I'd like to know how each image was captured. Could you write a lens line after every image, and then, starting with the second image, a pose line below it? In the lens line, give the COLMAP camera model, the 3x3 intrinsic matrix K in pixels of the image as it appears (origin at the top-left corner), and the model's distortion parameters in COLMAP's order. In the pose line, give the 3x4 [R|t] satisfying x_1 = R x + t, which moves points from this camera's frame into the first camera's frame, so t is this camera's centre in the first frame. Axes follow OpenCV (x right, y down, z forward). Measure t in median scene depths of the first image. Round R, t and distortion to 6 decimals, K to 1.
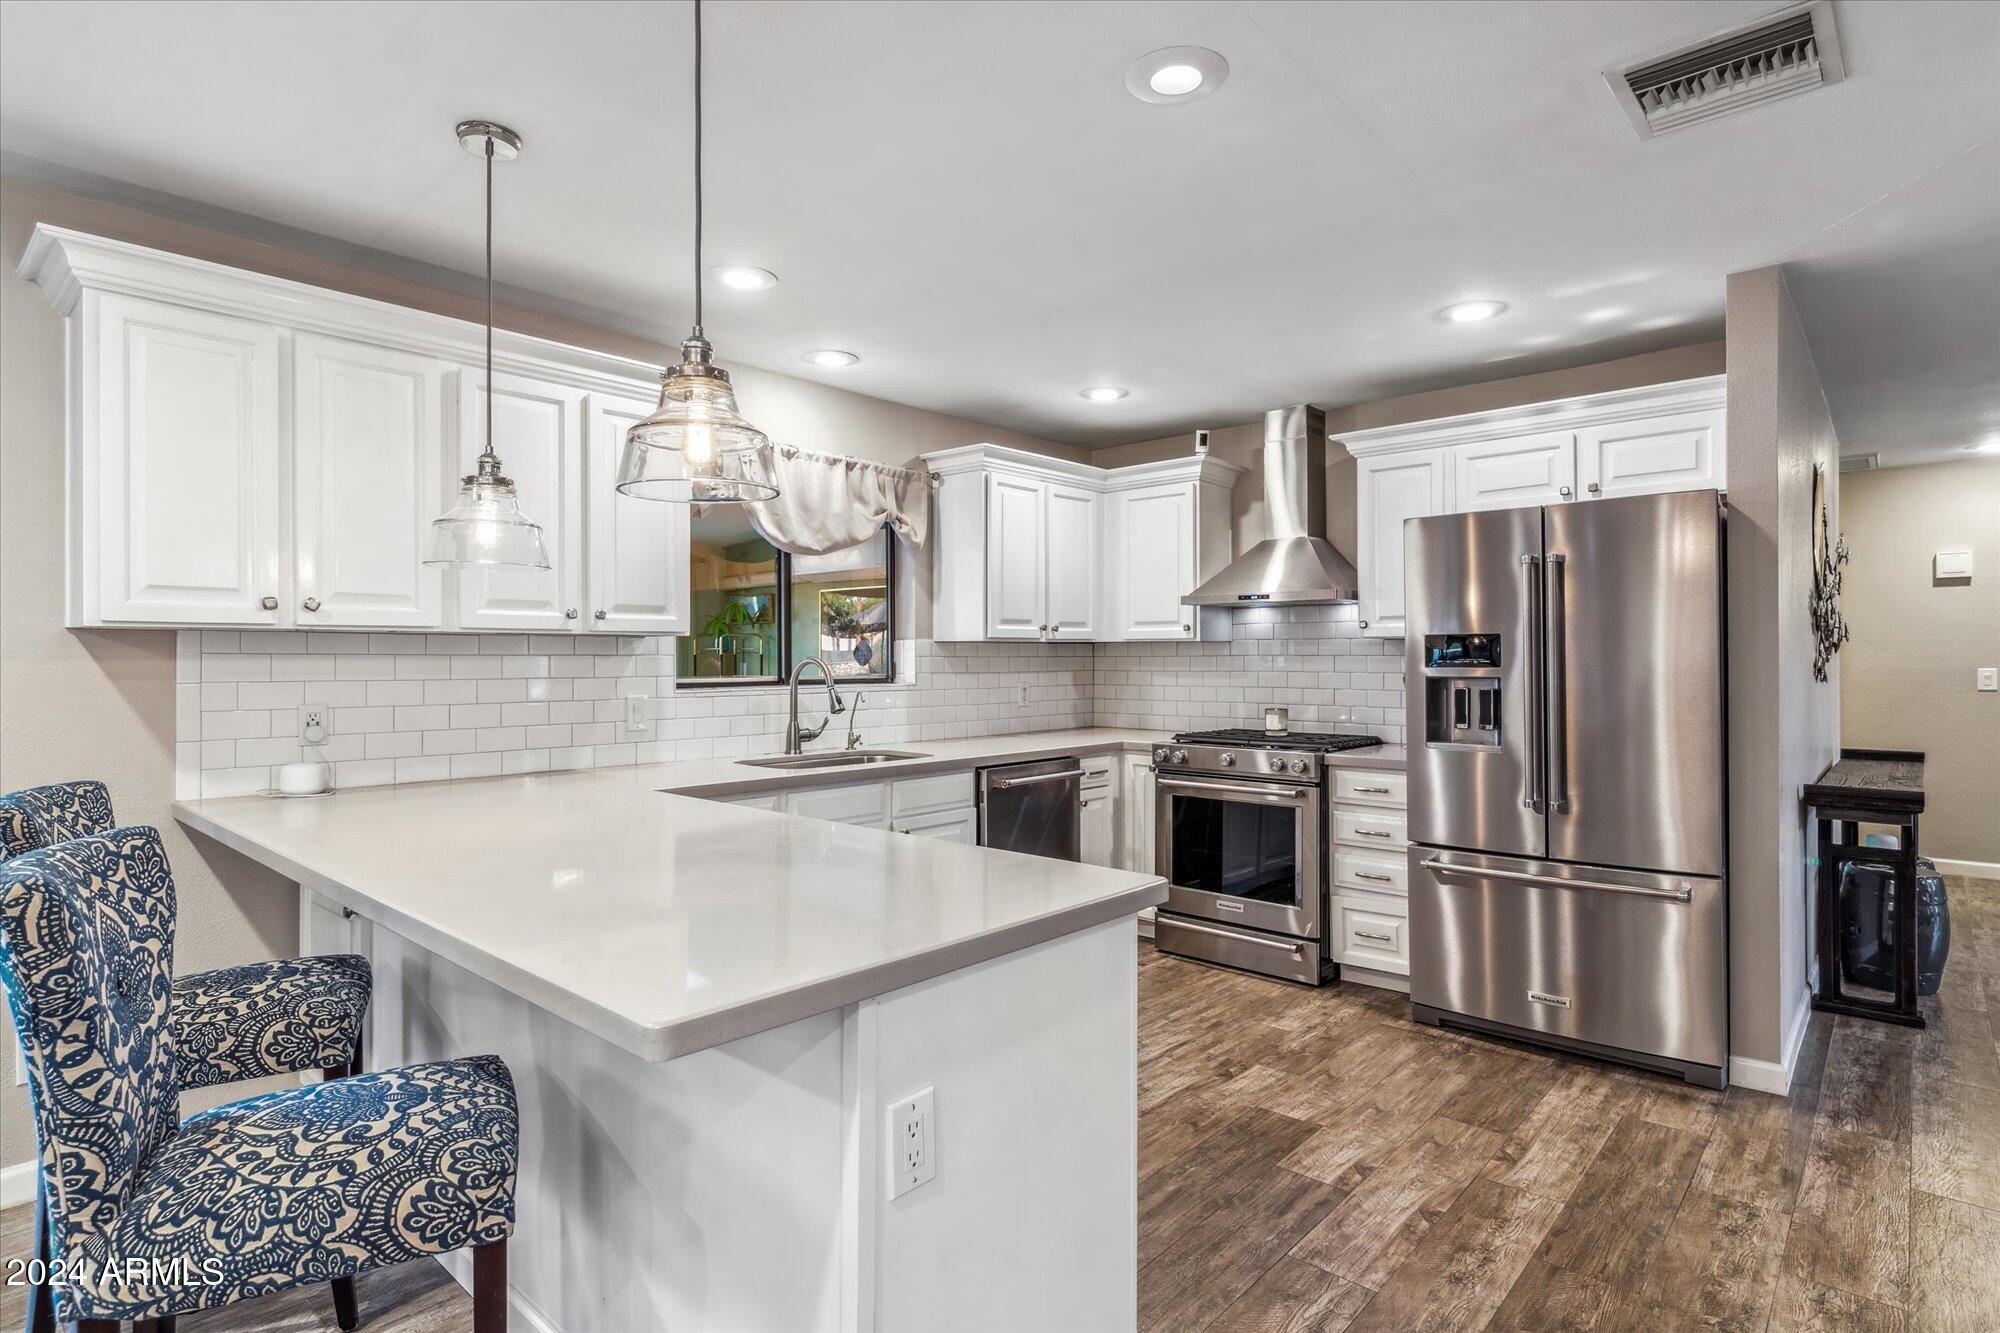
lens RADIAL K [[1015.6, 0, 996.4], [0, 1015.6, 669.4], [0, 0, 1]] dist [-0.010196, 0.000828]
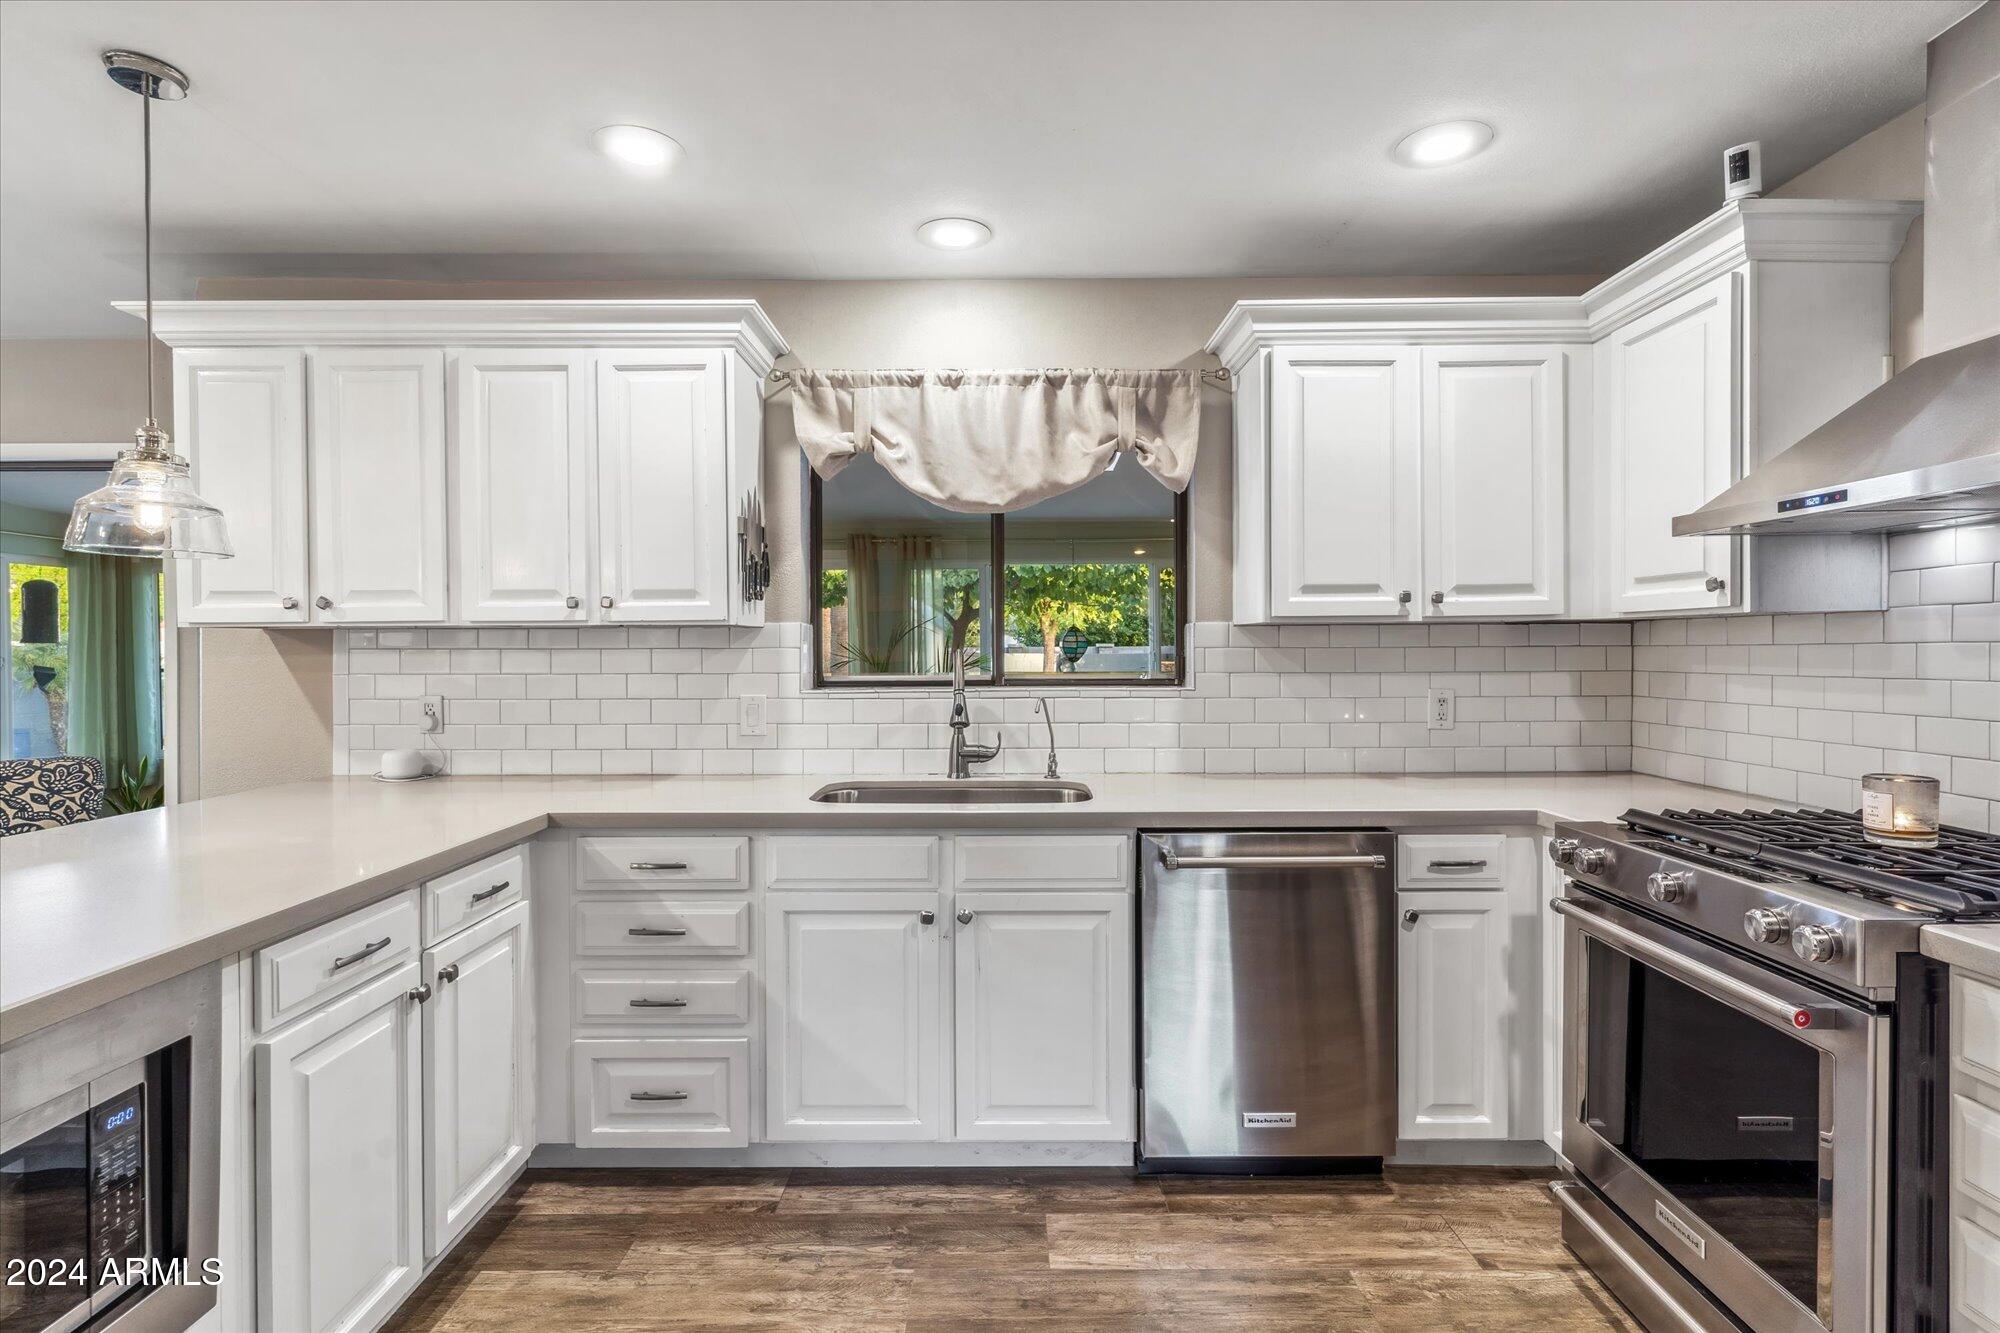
lens RADIAL K [[967.2, 0, 1001.4], [0, 967.2, 663.9], [0, 0, 1]] dist [0.004127, -0.001176]
pose [[0.670851, 0.010170, -0.741522, 0.340194], [-0.004728, 0.999944, 0.009436, -0.008034], [0.741577, -0.002825, 0.670862, 0.516869]]
